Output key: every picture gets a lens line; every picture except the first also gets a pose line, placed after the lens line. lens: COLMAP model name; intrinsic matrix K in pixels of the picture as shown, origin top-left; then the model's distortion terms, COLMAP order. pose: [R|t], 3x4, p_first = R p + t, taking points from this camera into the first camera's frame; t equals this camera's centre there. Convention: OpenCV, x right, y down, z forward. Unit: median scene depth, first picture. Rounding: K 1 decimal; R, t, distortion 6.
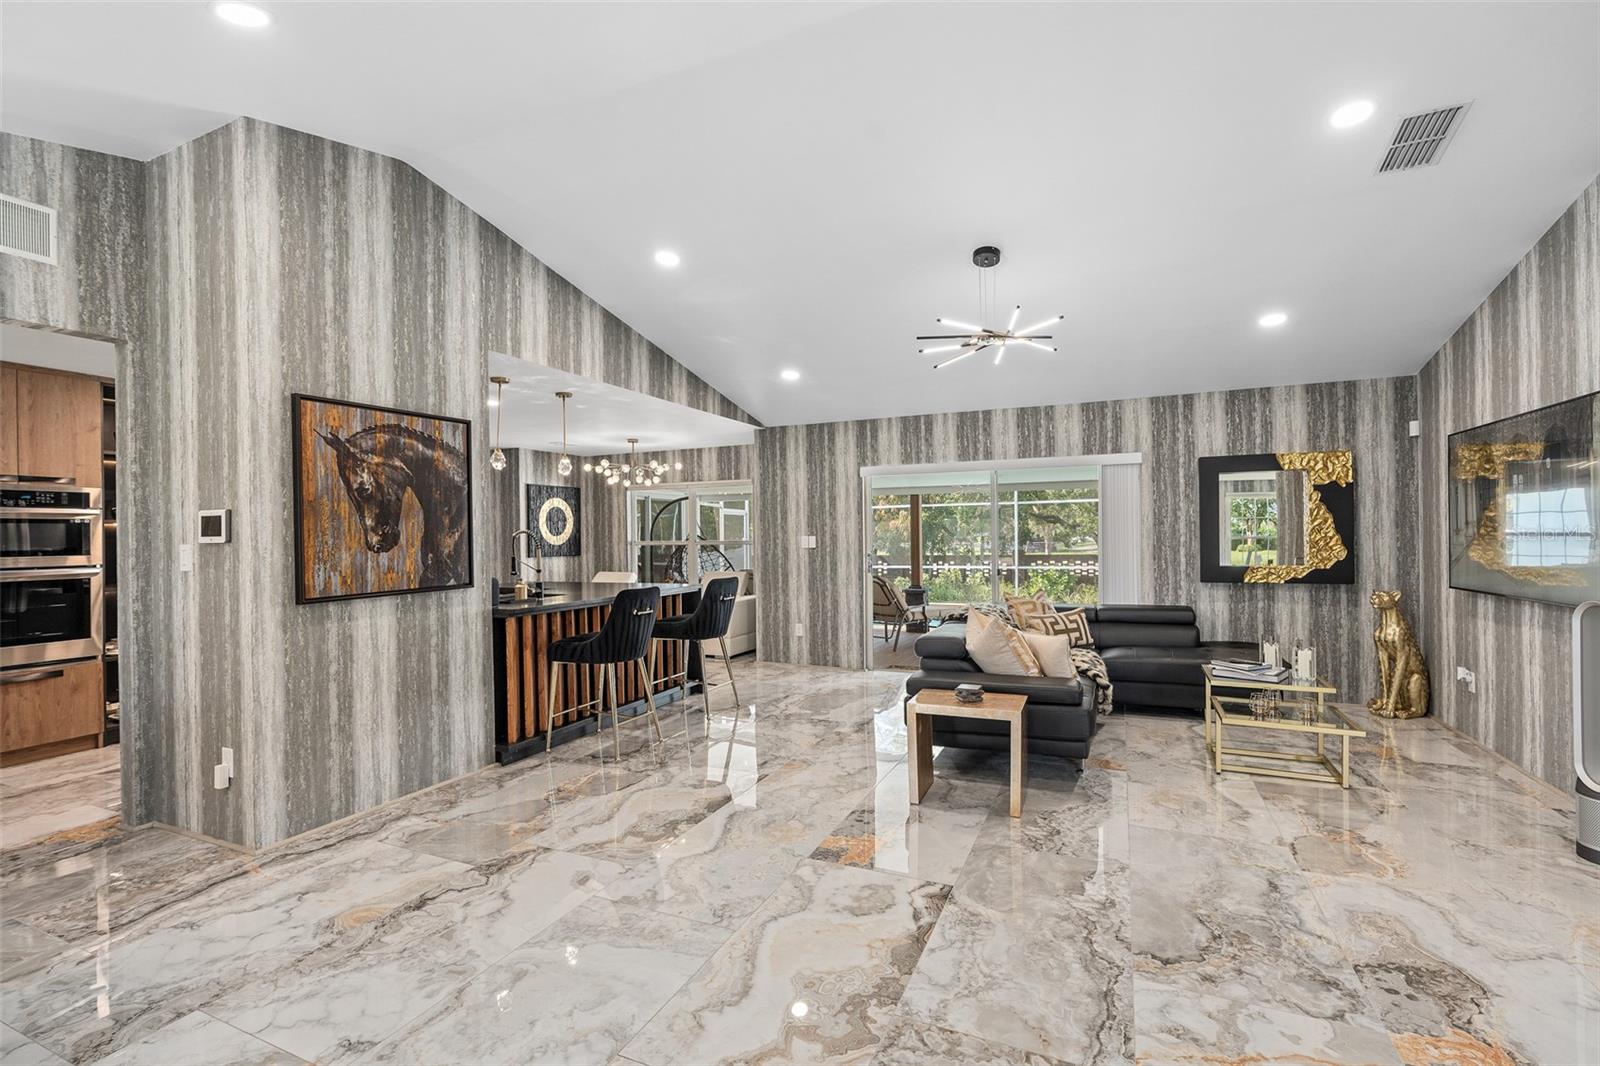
lens RADIAL K [[718.3, 0, 797.0], [0, 718.3, 533.9], [0, 0, 1]] dist [-0.005960, 0.001574]
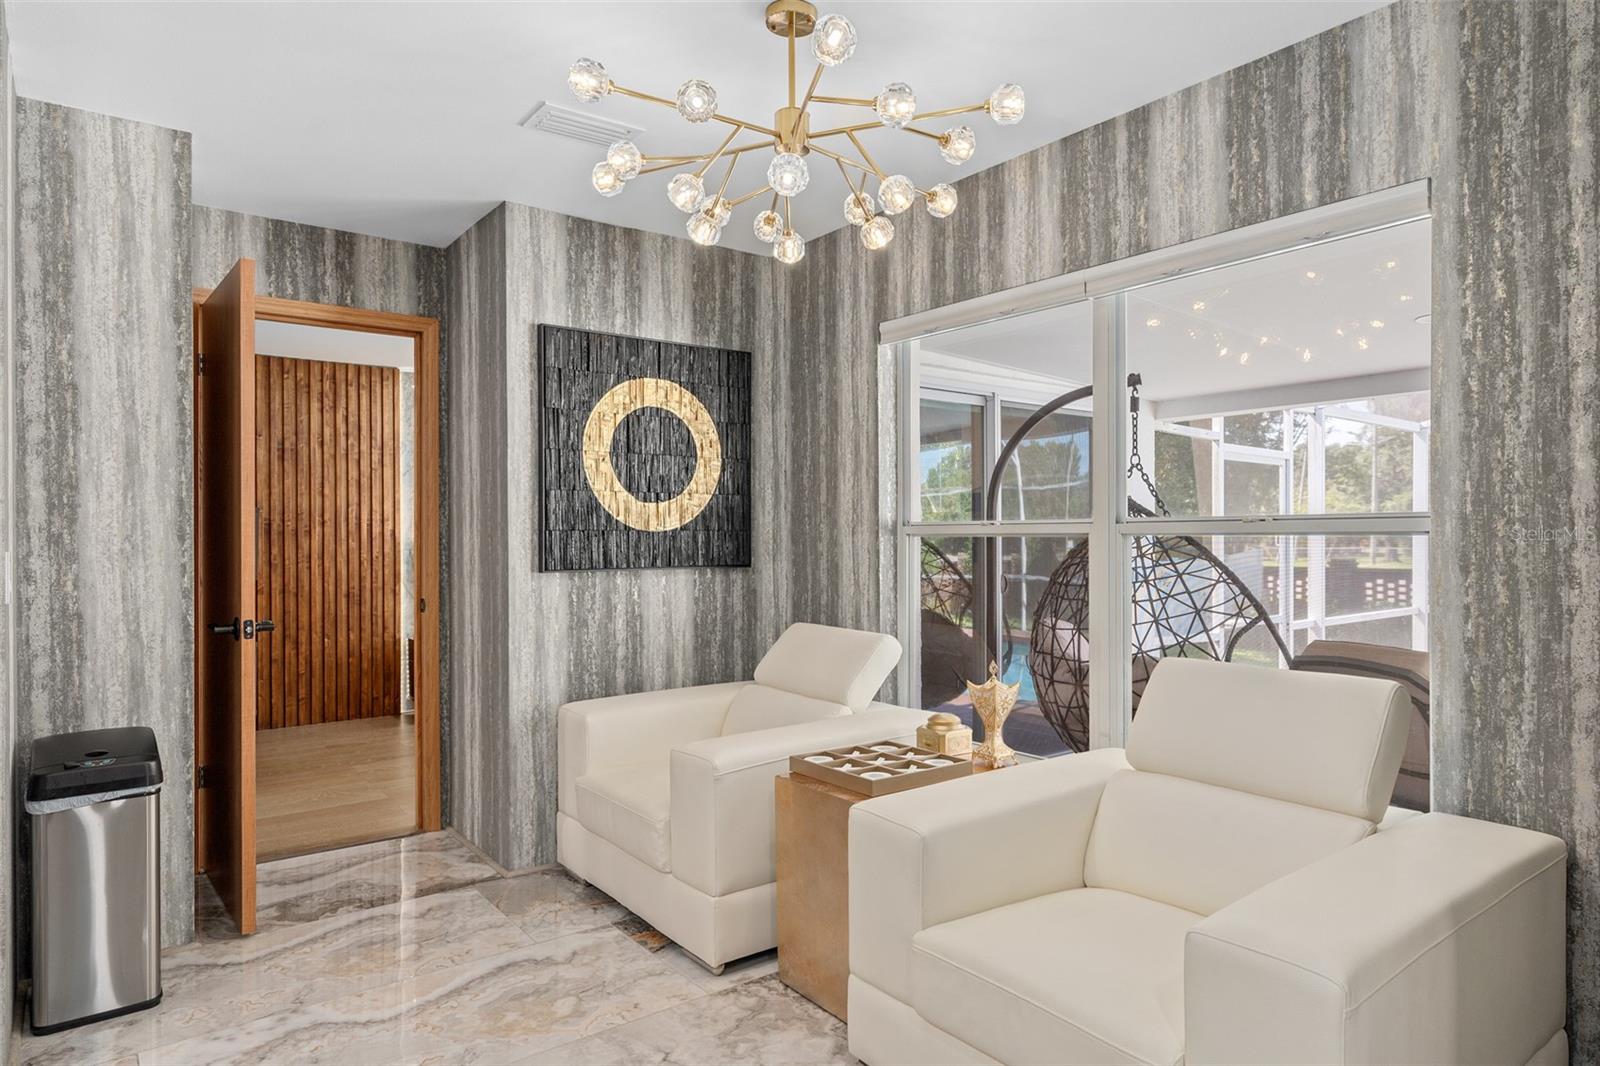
lens RADIAL K [[959.7, 0, 833.8], [0, 959.7, 534.1], [0, 0, 1]] dist [-0.000026, -0.000455]
pose [[0.891655, 0.007070, -0.452660, -0.192319], [-0.005141, 0.999972, 0.005493, 0.032414], [0.452686, -0.002571, 0.891666, 1.573784]]
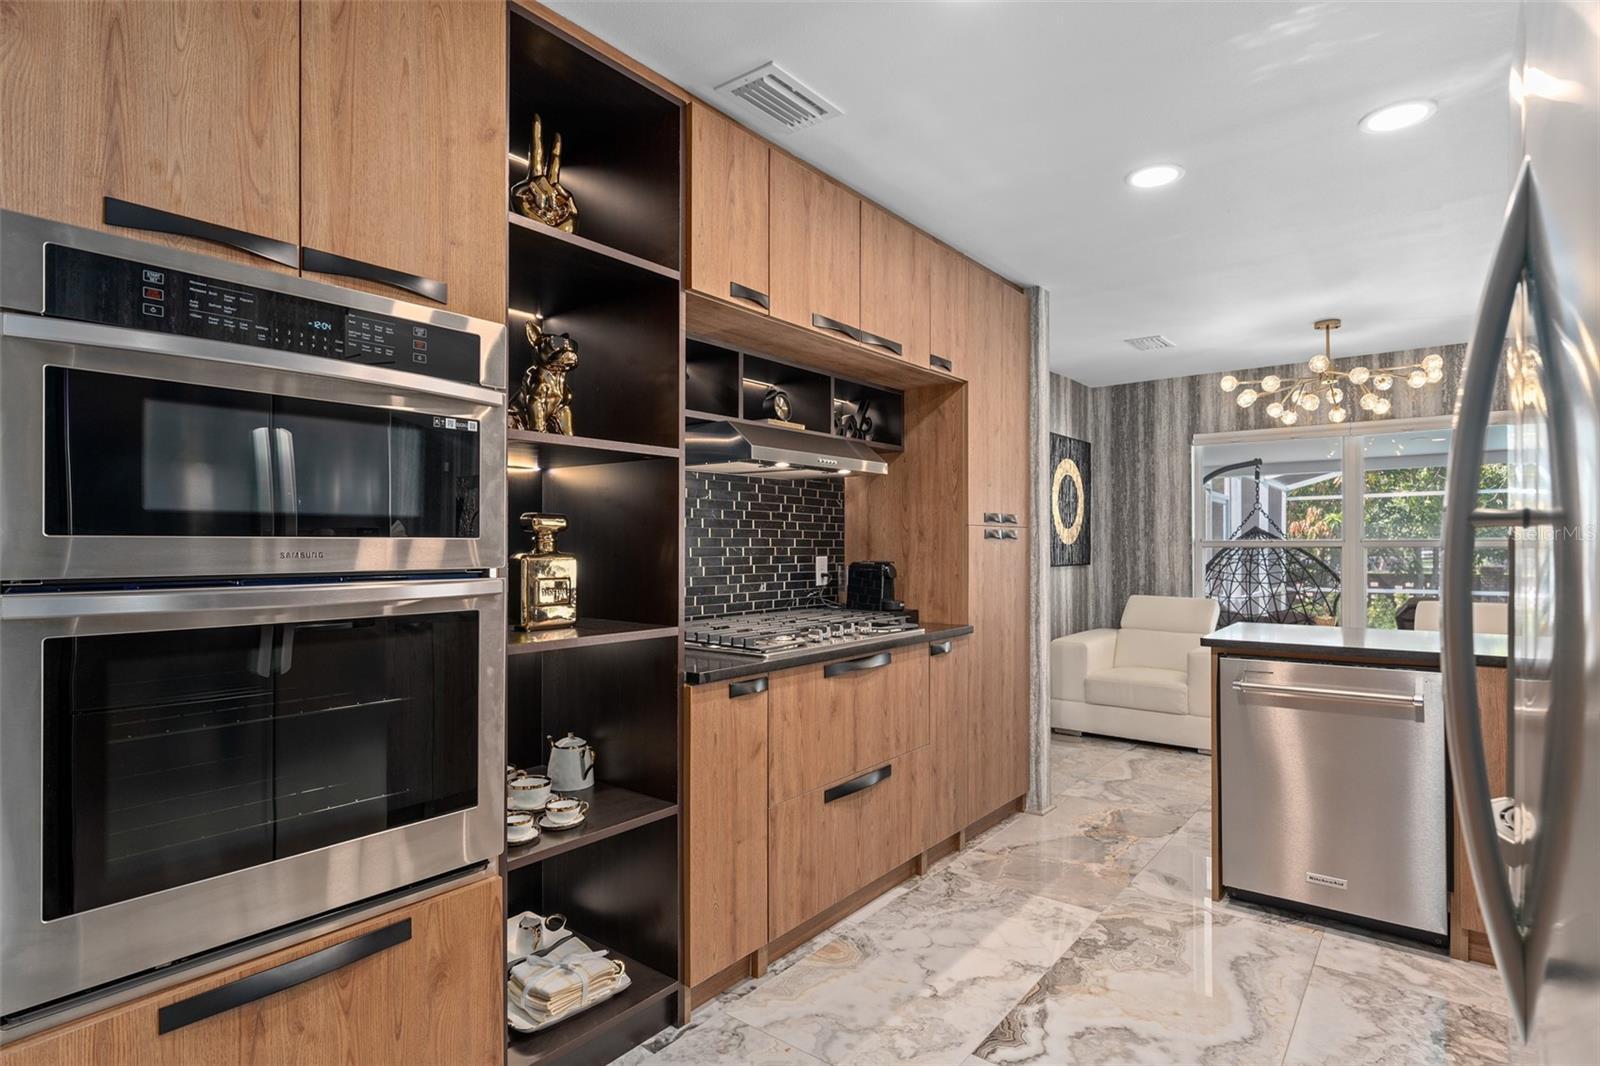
lens RADIAL K [[822.5, 0, 797.6], [0, 822.5, 540.1], [0, 0, 1]] dist [-0.001947, -0.000057]
pose [[0.970473, 0.008927, -0.241044, -0.902361], [-0.009632, 0.999952, -0.001745, 0.035256], [0.241017, 0.004015, 0.970513, 0.807043]]
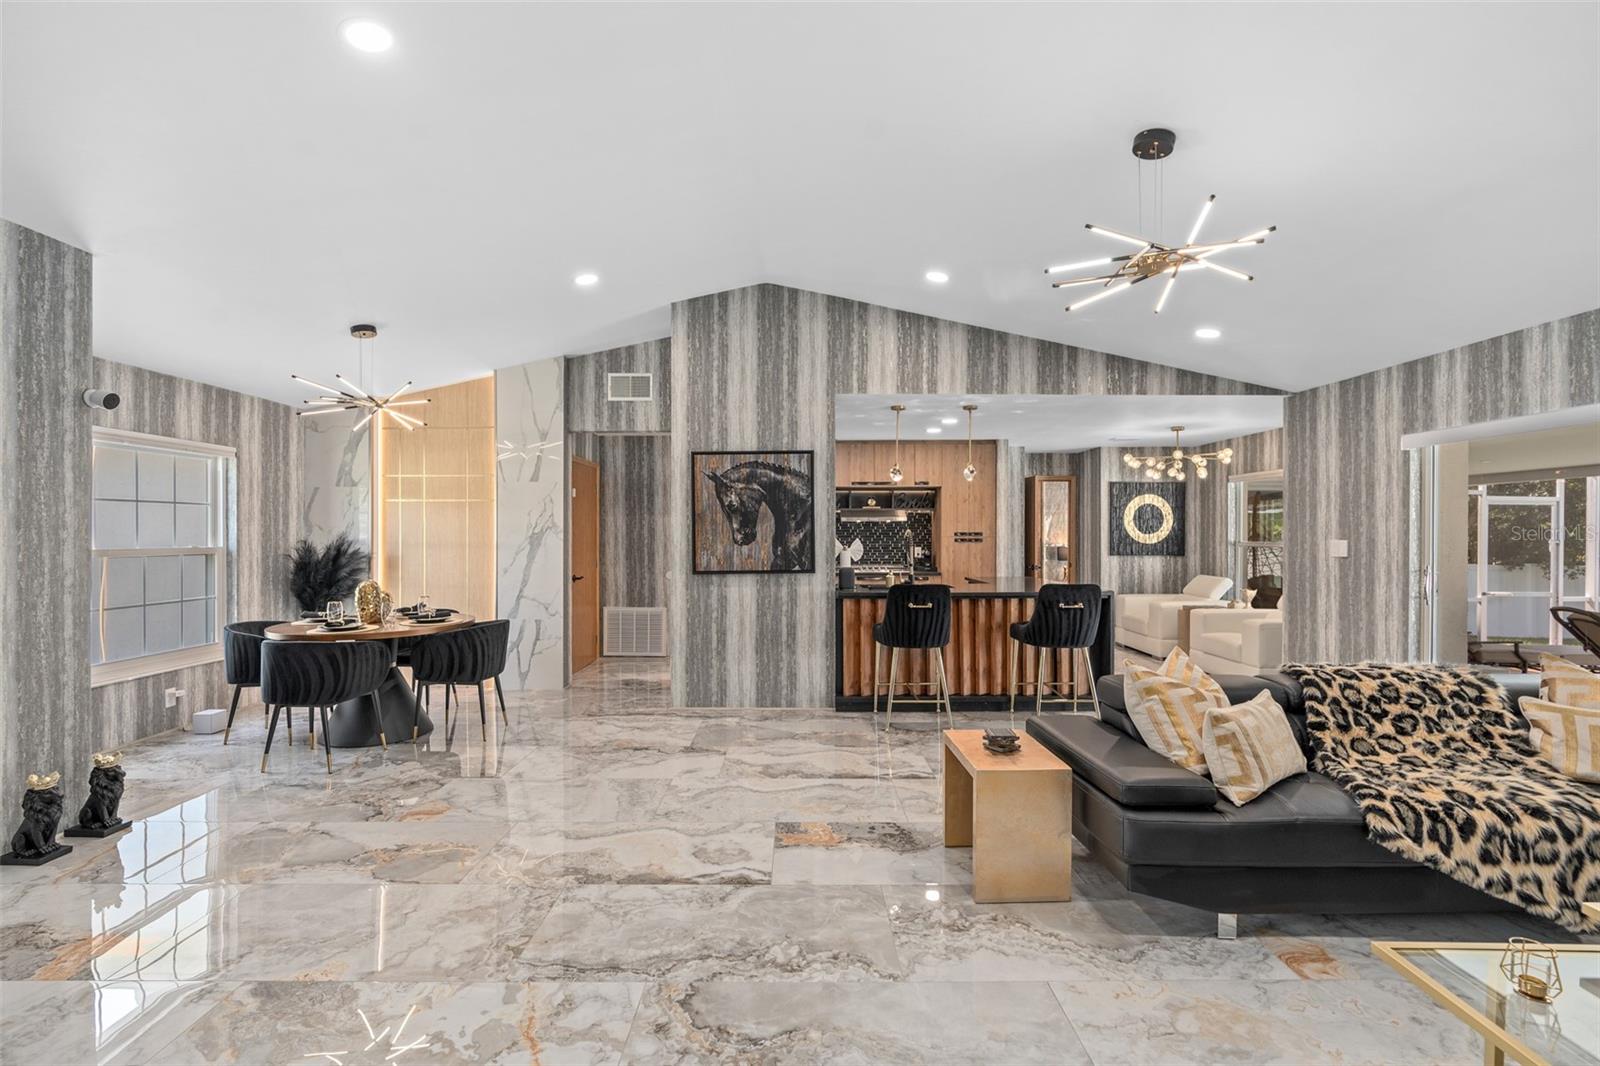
lens RADIAL K [[718.3, 0, 797.0], [0, 718.3, 533.9], [0, 0, 1]] dist [-0.005960, 0.001574]
pose [[0.414508, 0.013216, -0.909950, 0.799709], [-0.004379, 0.999912, 0.012528, -0.017127], [0.910035, -0.001209, 0.414529, 0.418486]]
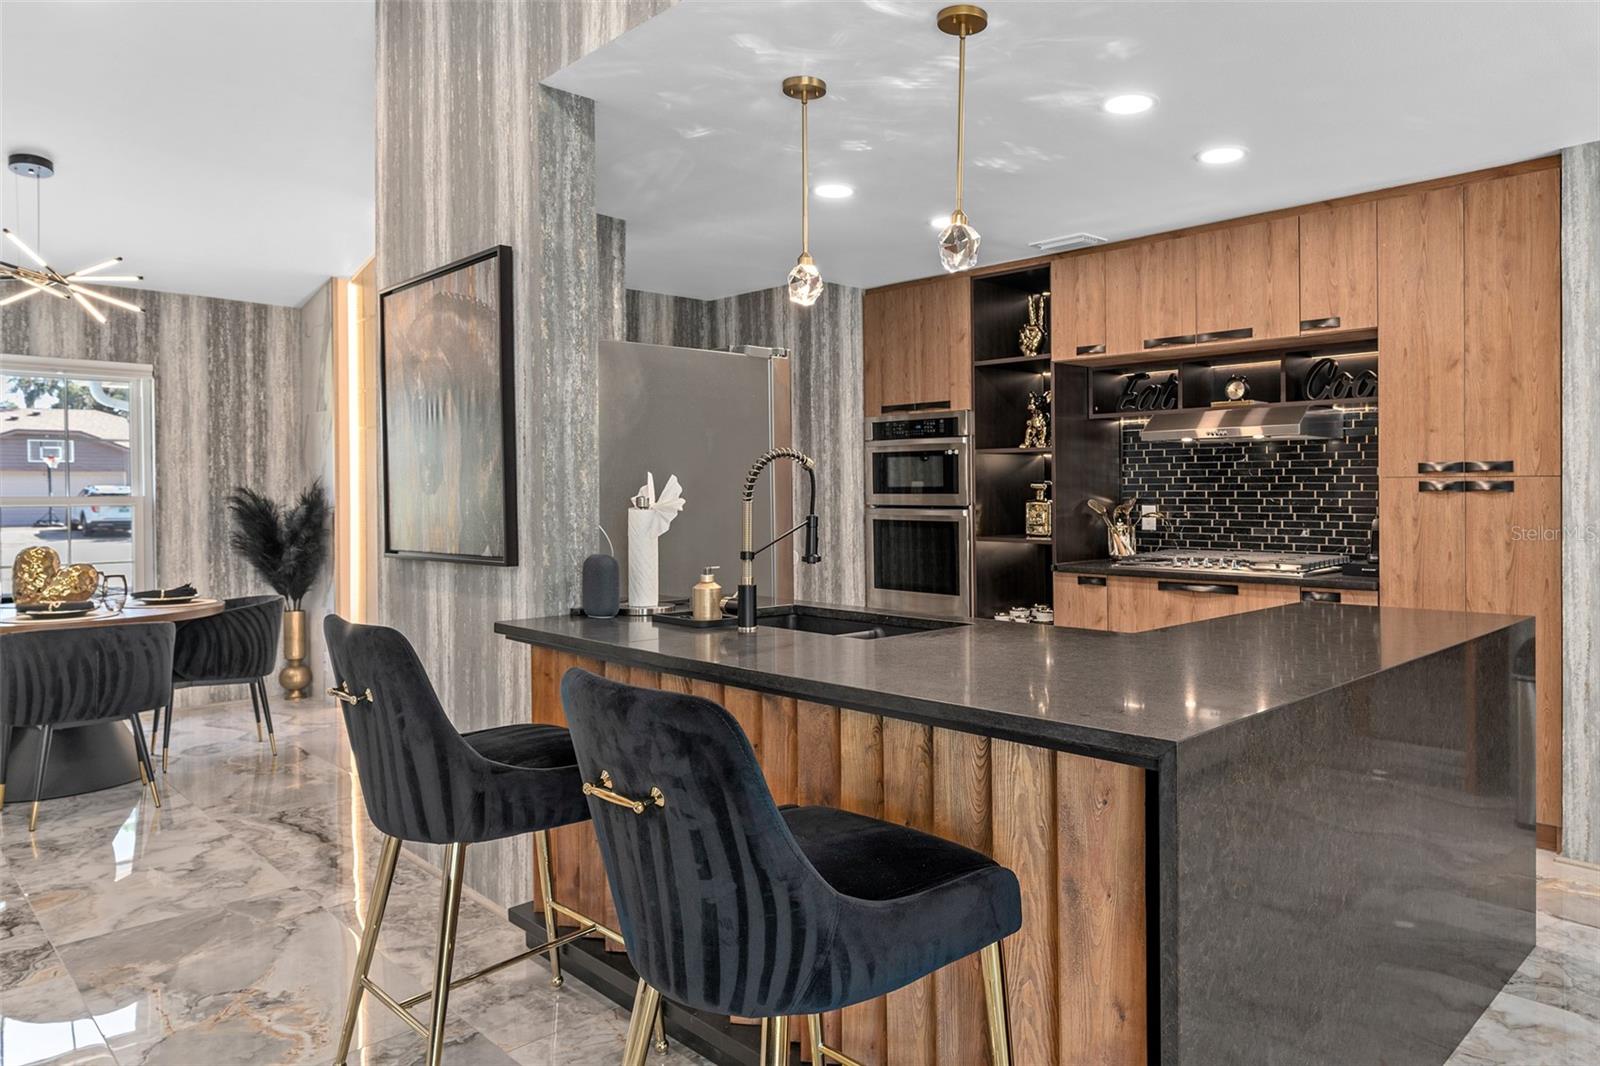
lens RADIAL K [[1039.9, 0, 931.0], [0, 1039.9, 490.2], [0, 0, 1]] dist [0.000599, 0.000194]
pose [[-0.314003, 0.013668, -0.949324, 0.172837], [0.008100, 0.999899, 0.011717, 0.013572], [0.949387, -0.004010, -0.314082, 1.576258]]
